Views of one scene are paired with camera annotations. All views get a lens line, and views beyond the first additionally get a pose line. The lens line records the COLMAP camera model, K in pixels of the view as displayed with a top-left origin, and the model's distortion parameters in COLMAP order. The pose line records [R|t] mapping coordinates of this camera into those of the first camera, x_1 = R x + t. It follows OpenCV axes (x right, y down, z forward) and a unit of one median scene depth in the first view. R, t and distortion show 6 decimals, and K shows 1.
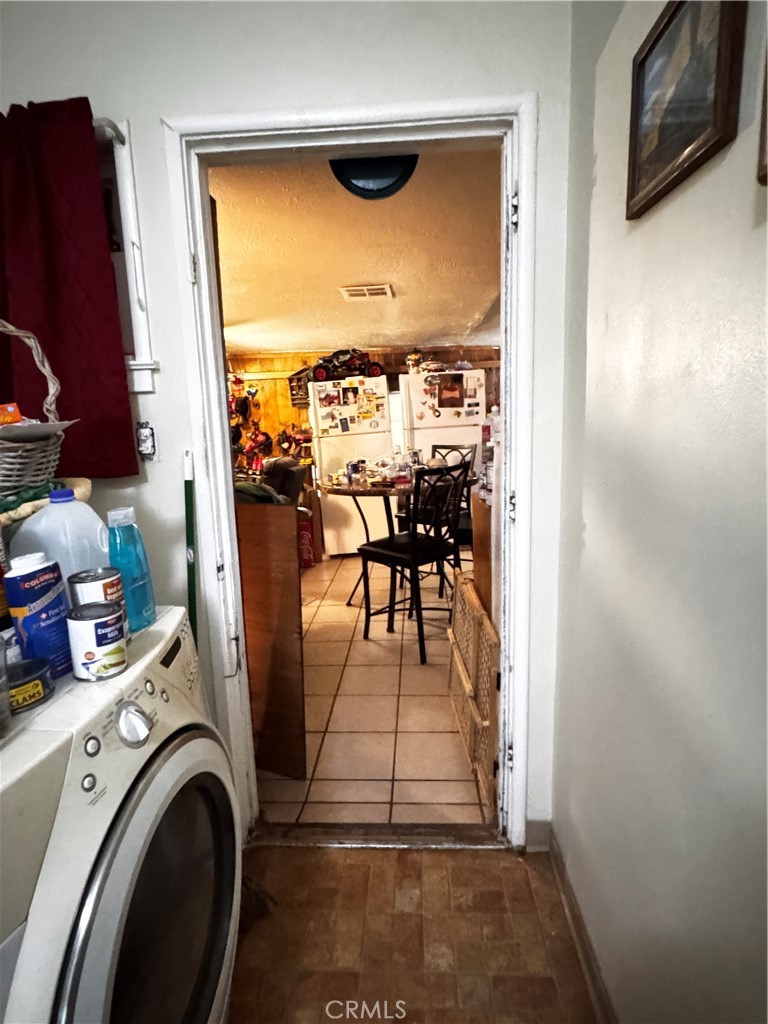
lens RADIAL K [[536.8, 0, 383.9], [0, 536.8, 509.5], [0, 0, 1]] dist [0.002155, -0.000691]
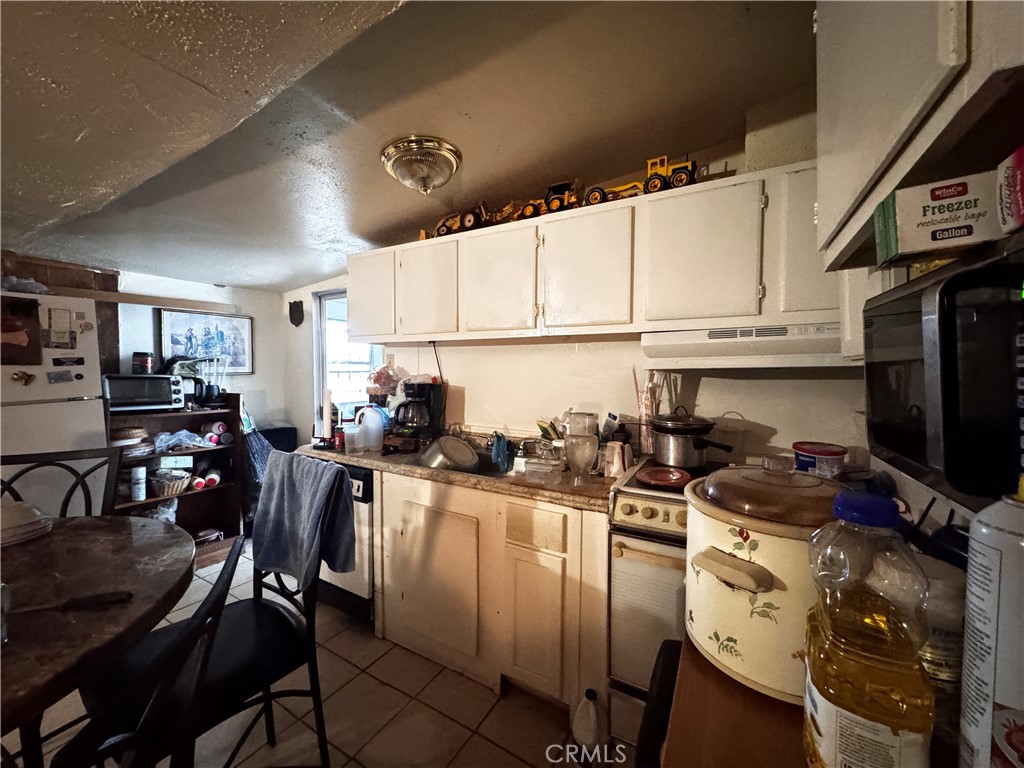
lens RADIAL K [[407.1, 0, 509.5], [0, 407.1, 382.1], [0, 0, 1]] dist [-0.002974, 0.000602]
pose [[0.449929, -0.004350, 0.893054, 0.008058], [0.135190, 0.988796, -0.063293, -0.129997], [-0.882773, 0.149209, 0.445476, 0.633034]]
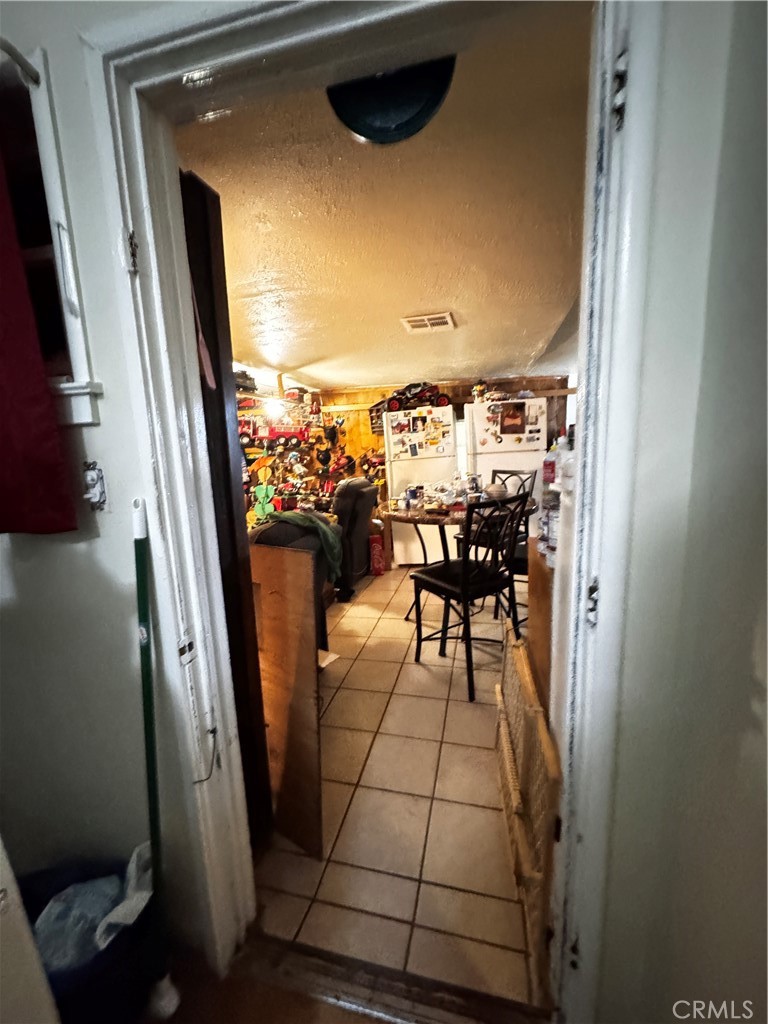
lens RADIAL K [[407.1, 0, 386.7], [0, 407.1, 513.0], [0, 0, 1]] dist [-0.002974, 0.000602]
pose [[0.983520, 0.027608, -0.178677, 0.039114], [-0.026336, 0.999608, 0.009489, -0.047787], [0.178869, -0.004627, 0.983862, 0.223161]]
